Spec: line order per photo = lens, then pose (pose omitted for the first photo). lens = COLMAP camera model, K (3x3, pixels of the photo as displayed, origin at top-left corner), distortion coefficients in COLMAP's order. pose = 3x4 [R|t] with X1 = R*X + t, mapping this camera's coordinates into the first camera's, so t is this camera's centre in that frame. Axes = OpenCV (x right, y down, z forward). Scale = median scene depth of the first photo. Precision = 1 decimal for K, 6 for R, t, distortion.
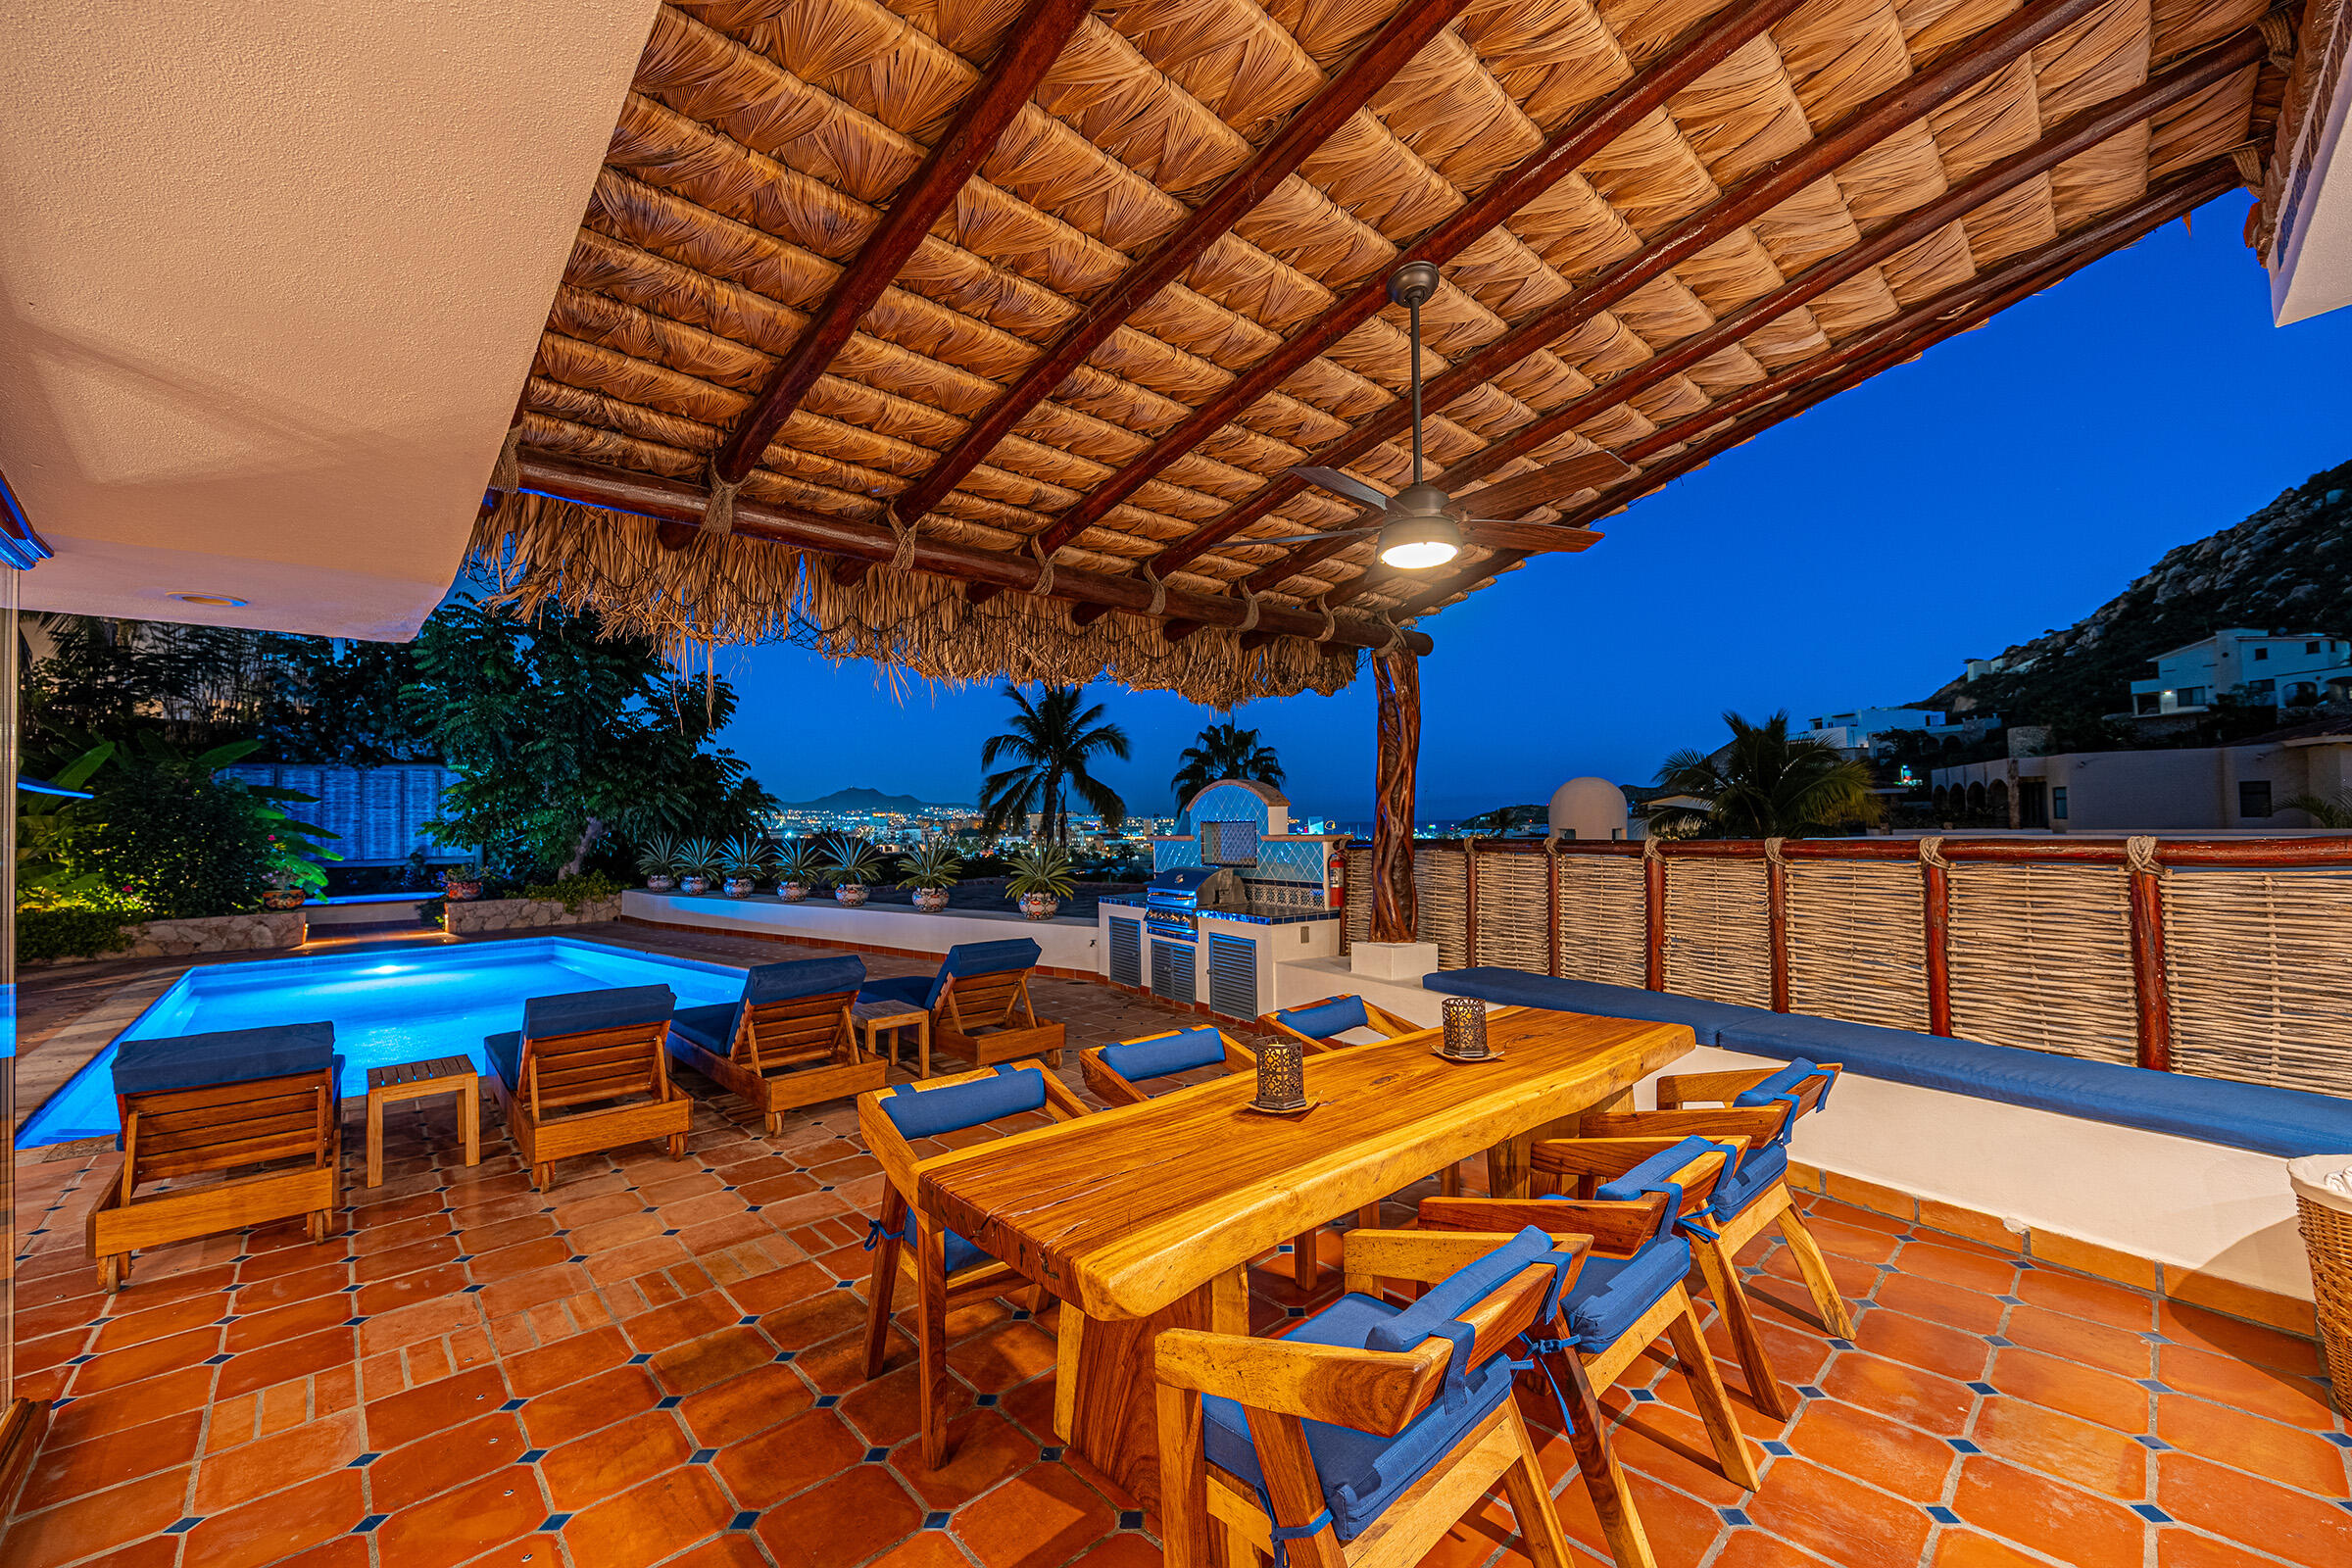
lens RADIAL K [[929.4, 0, 1188.3], [0, 929.4, 794.0], [0, 0, 1]] dist [0.000822, -0.000559]
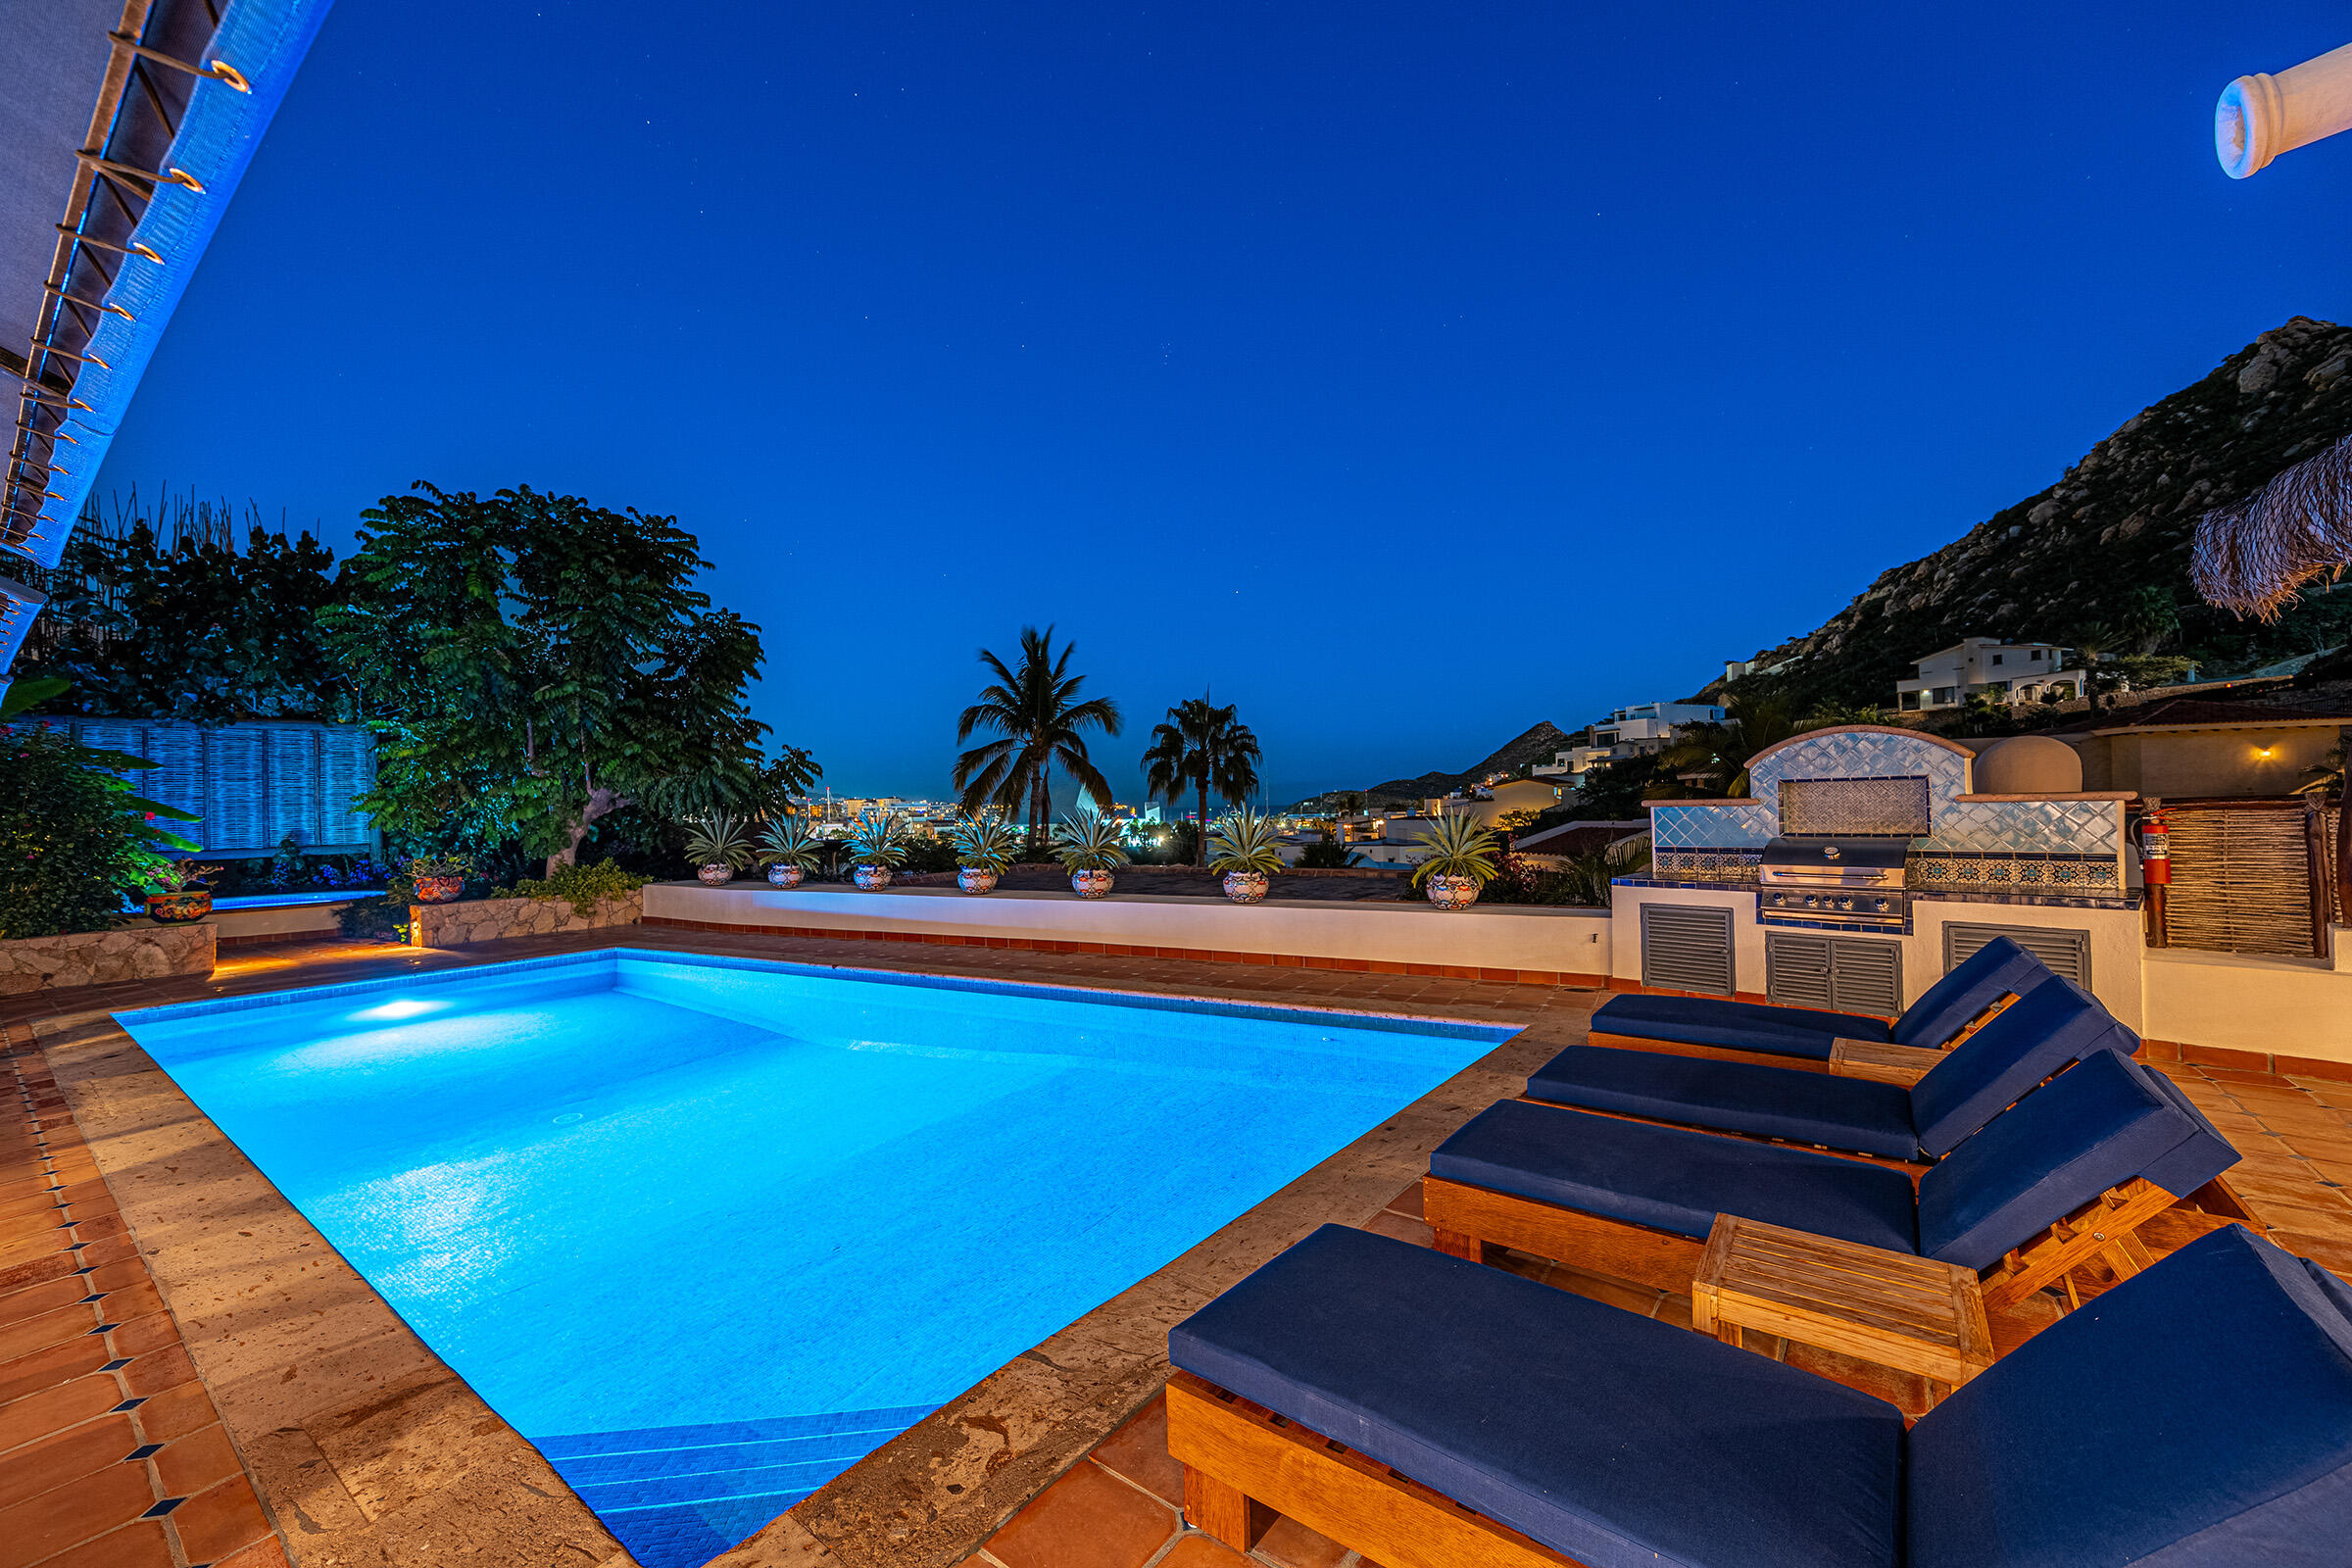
lens RADIAL K [[929.4, 0, 1188.3], [0, 929.4, 794.0], [0, 0, 1]] dist [0.000822, -0.000559]
pose [[0.983772, -0.000305, 0.179422, -0.255654], [-0.002461, 0.999882, 0.015192, 0.013263], [-0.179405, -0.015387, 0.983655, 0.136298]]
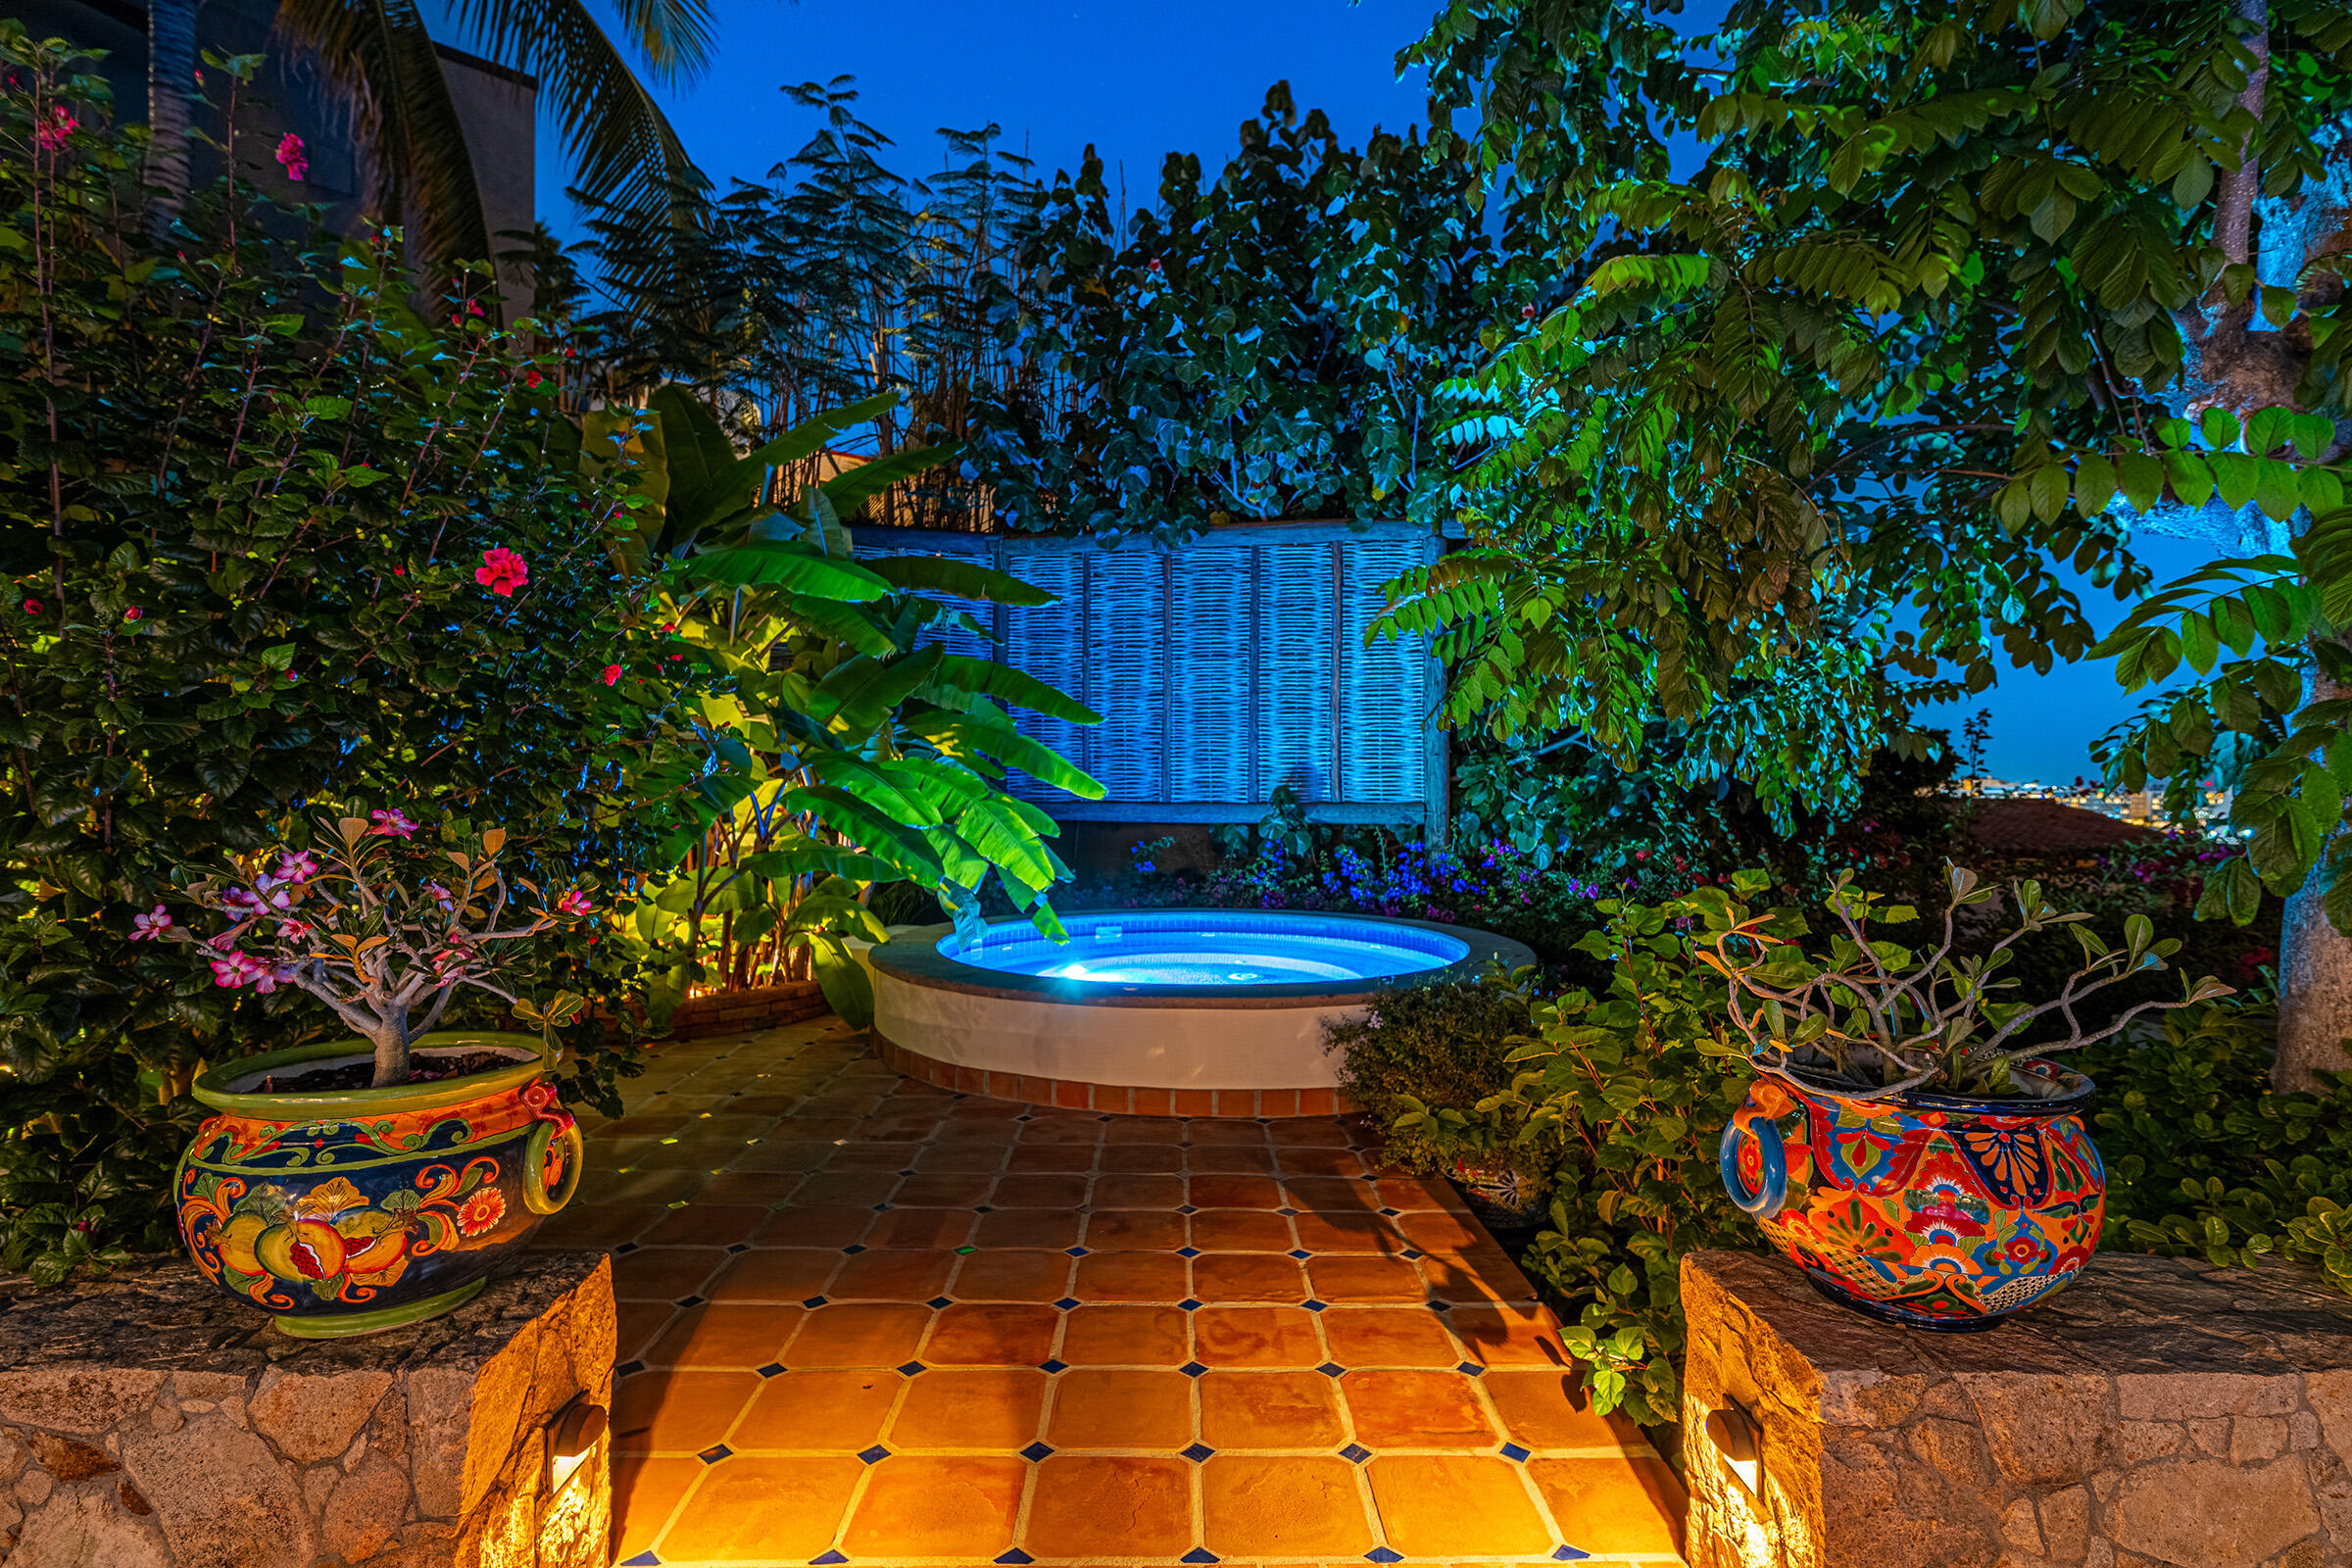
lens RADIAL K [[1149.2, 0, 1176.0], [0, 1149.2, 784.0], [0, 0, 1]] dist [0.000863, 0.000031]
pose [[0.732087, 0.022123, -0.680852, -0.585995], [-0.002864, 0.999564, 0.029399, 0.050759], [0.681205, -0.019573, 0.731831, 0.679500]]
